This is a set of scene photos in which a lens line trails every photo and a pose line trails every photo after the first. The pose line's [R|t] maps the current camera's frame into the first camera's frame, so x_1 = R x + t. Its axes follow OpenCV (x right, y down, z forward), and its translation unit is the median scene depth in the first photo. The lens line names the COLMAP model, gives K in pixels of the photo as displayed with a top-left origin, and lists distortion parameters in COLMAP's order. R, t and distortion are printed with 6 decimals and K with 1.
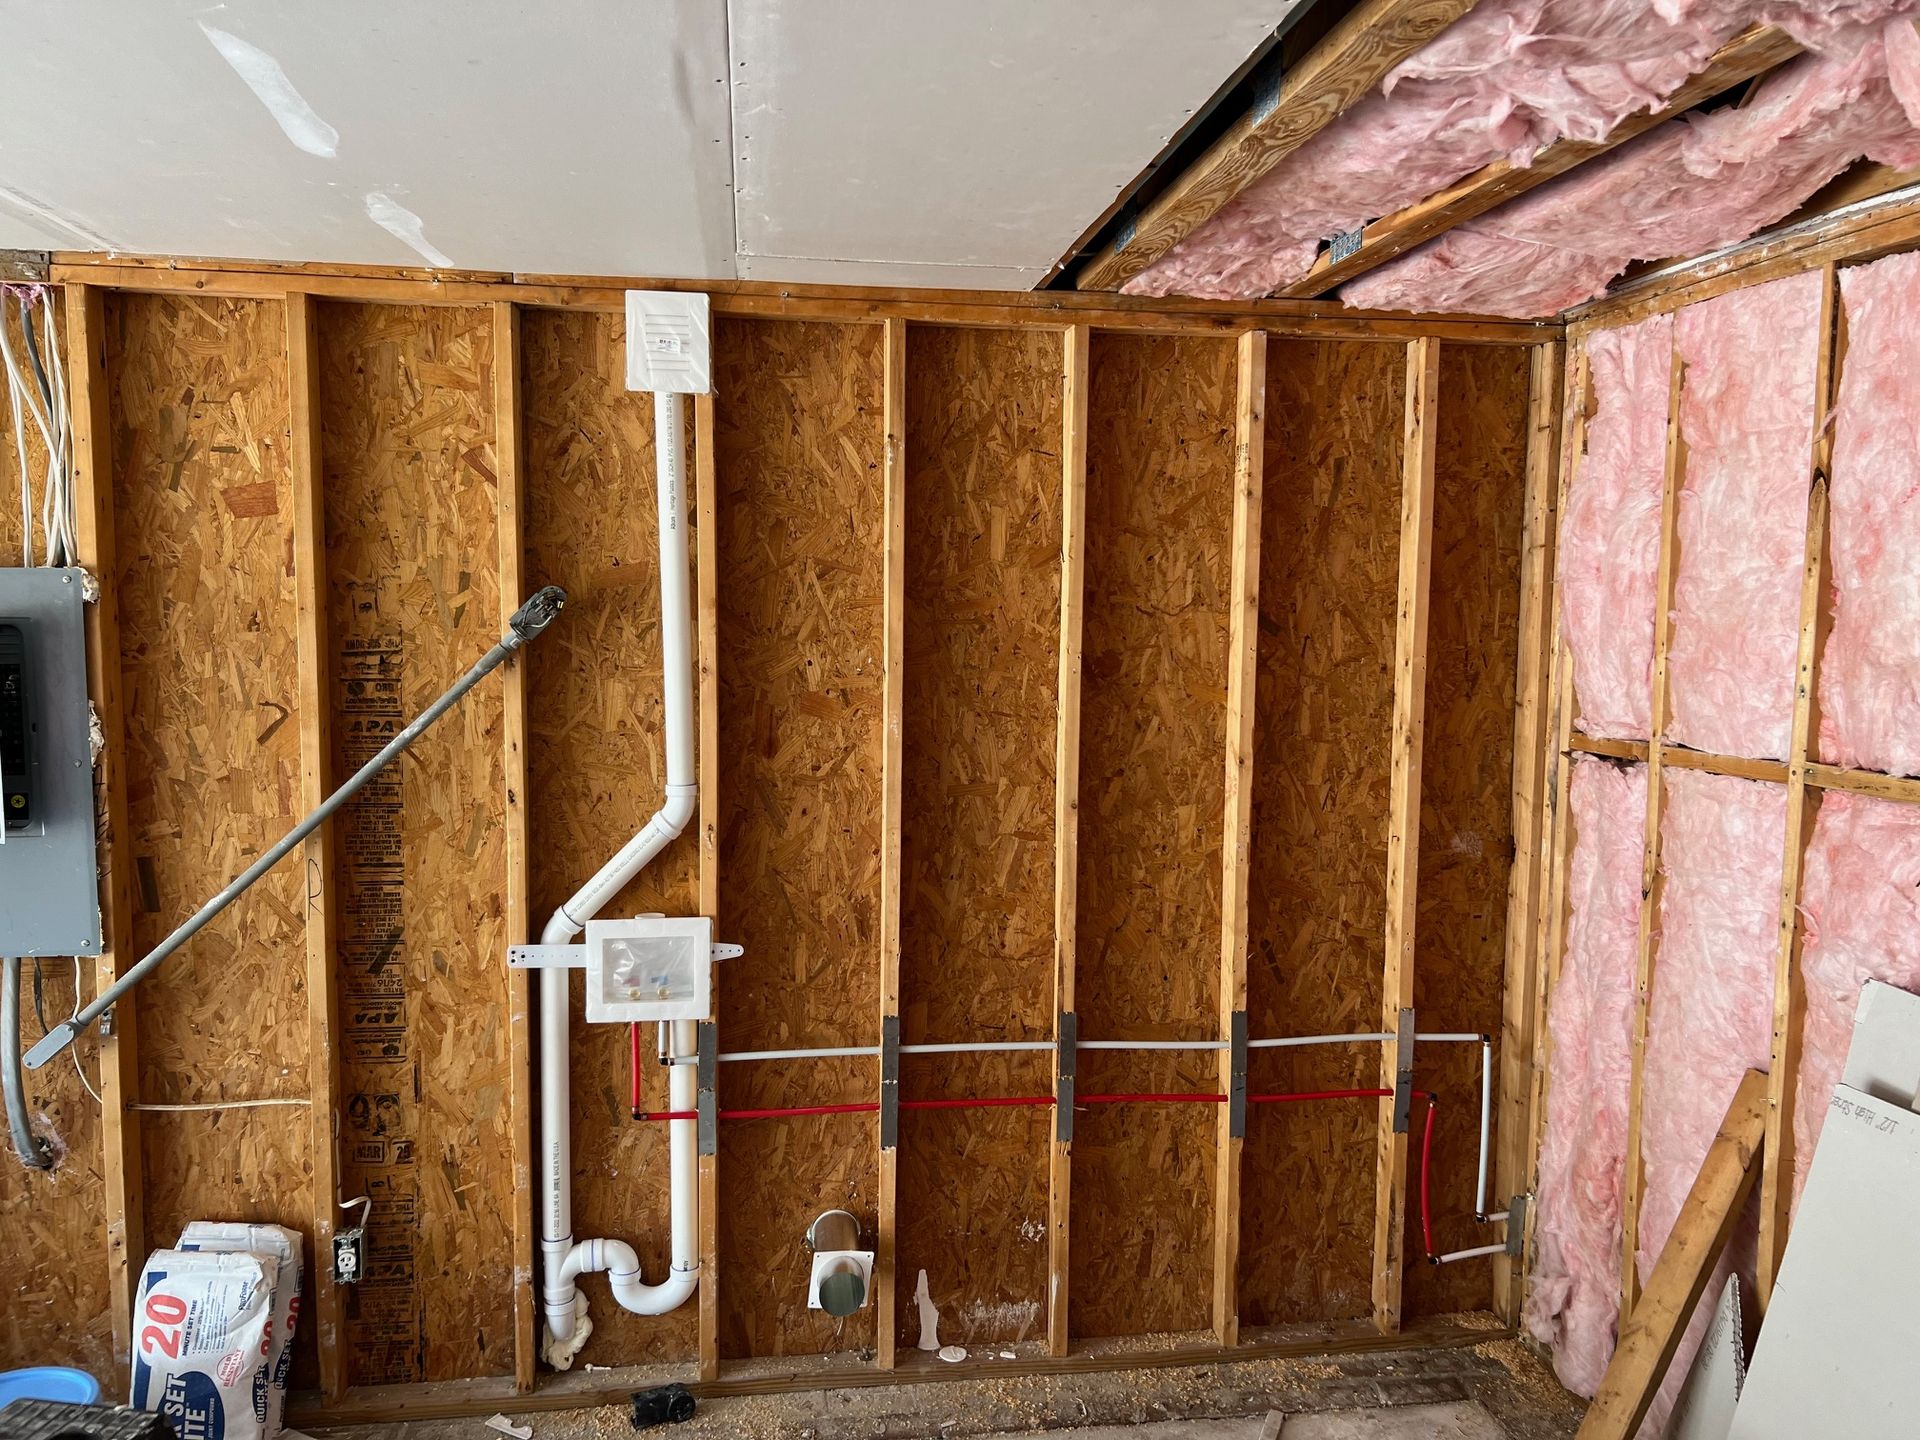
lens RADIAL K [[1447.7, 0, 960.0], [0, 1447.7, 721.8], [0, 0, 1]] dist [0.021201, -0.019490]
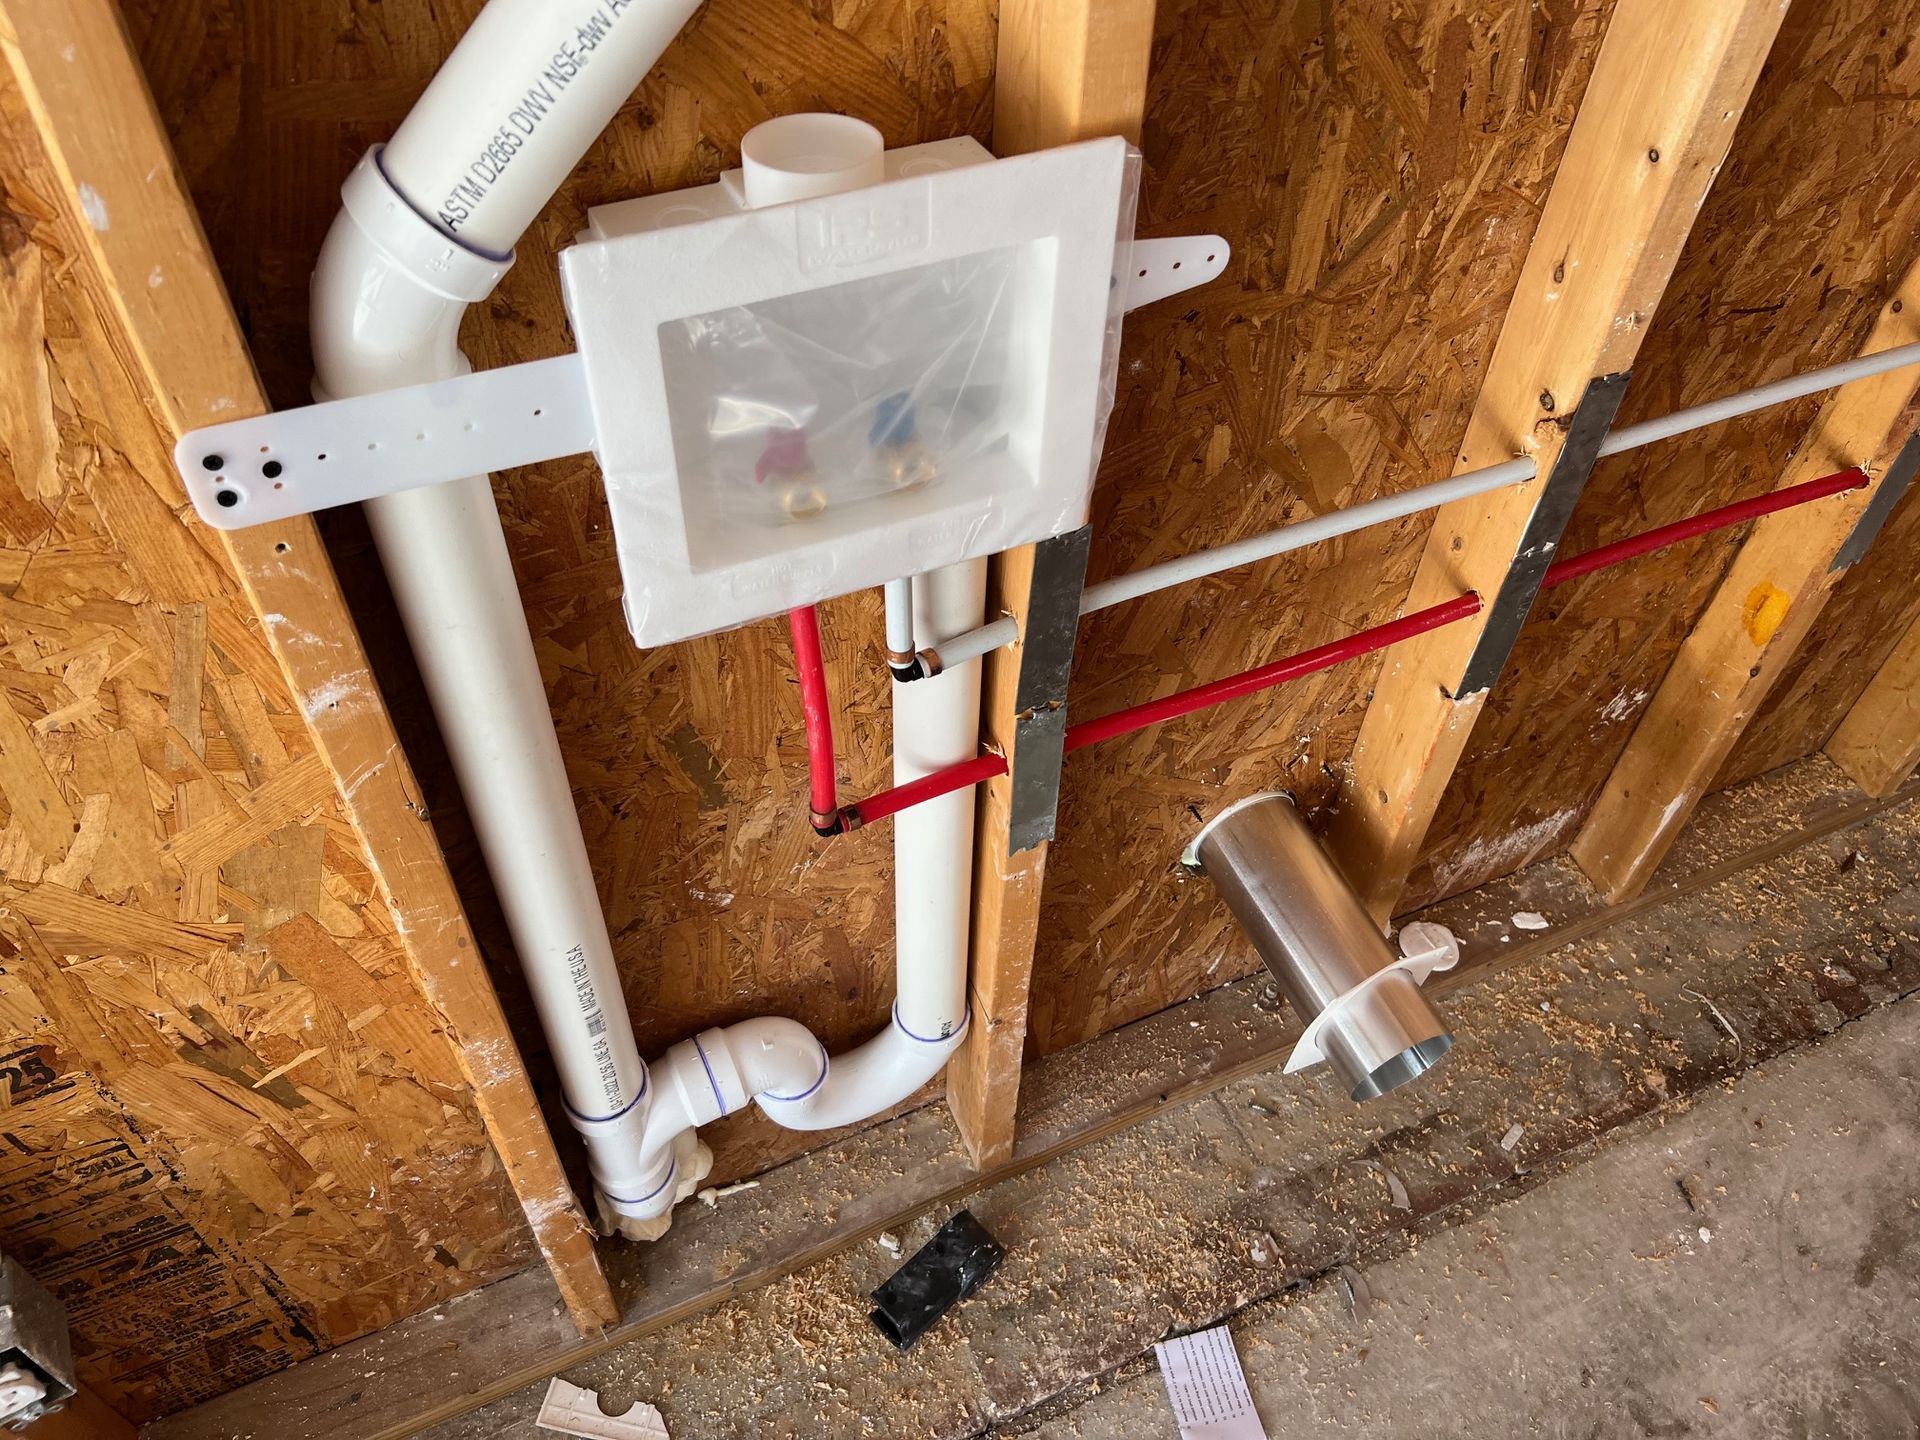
lens RADIAL K [[1447.7, 0, 953.1], [0, 1447.7, 719.7], [0, 0, 1]] dist [0.021201, -0.019490]
pose [[0.961895, -0.194396, 0.192272, -0.246127], [0.013972, 0.737241, 0.675485, 0.053576], [-0.273062, -0.647059, 0.711865, 0.780930]]
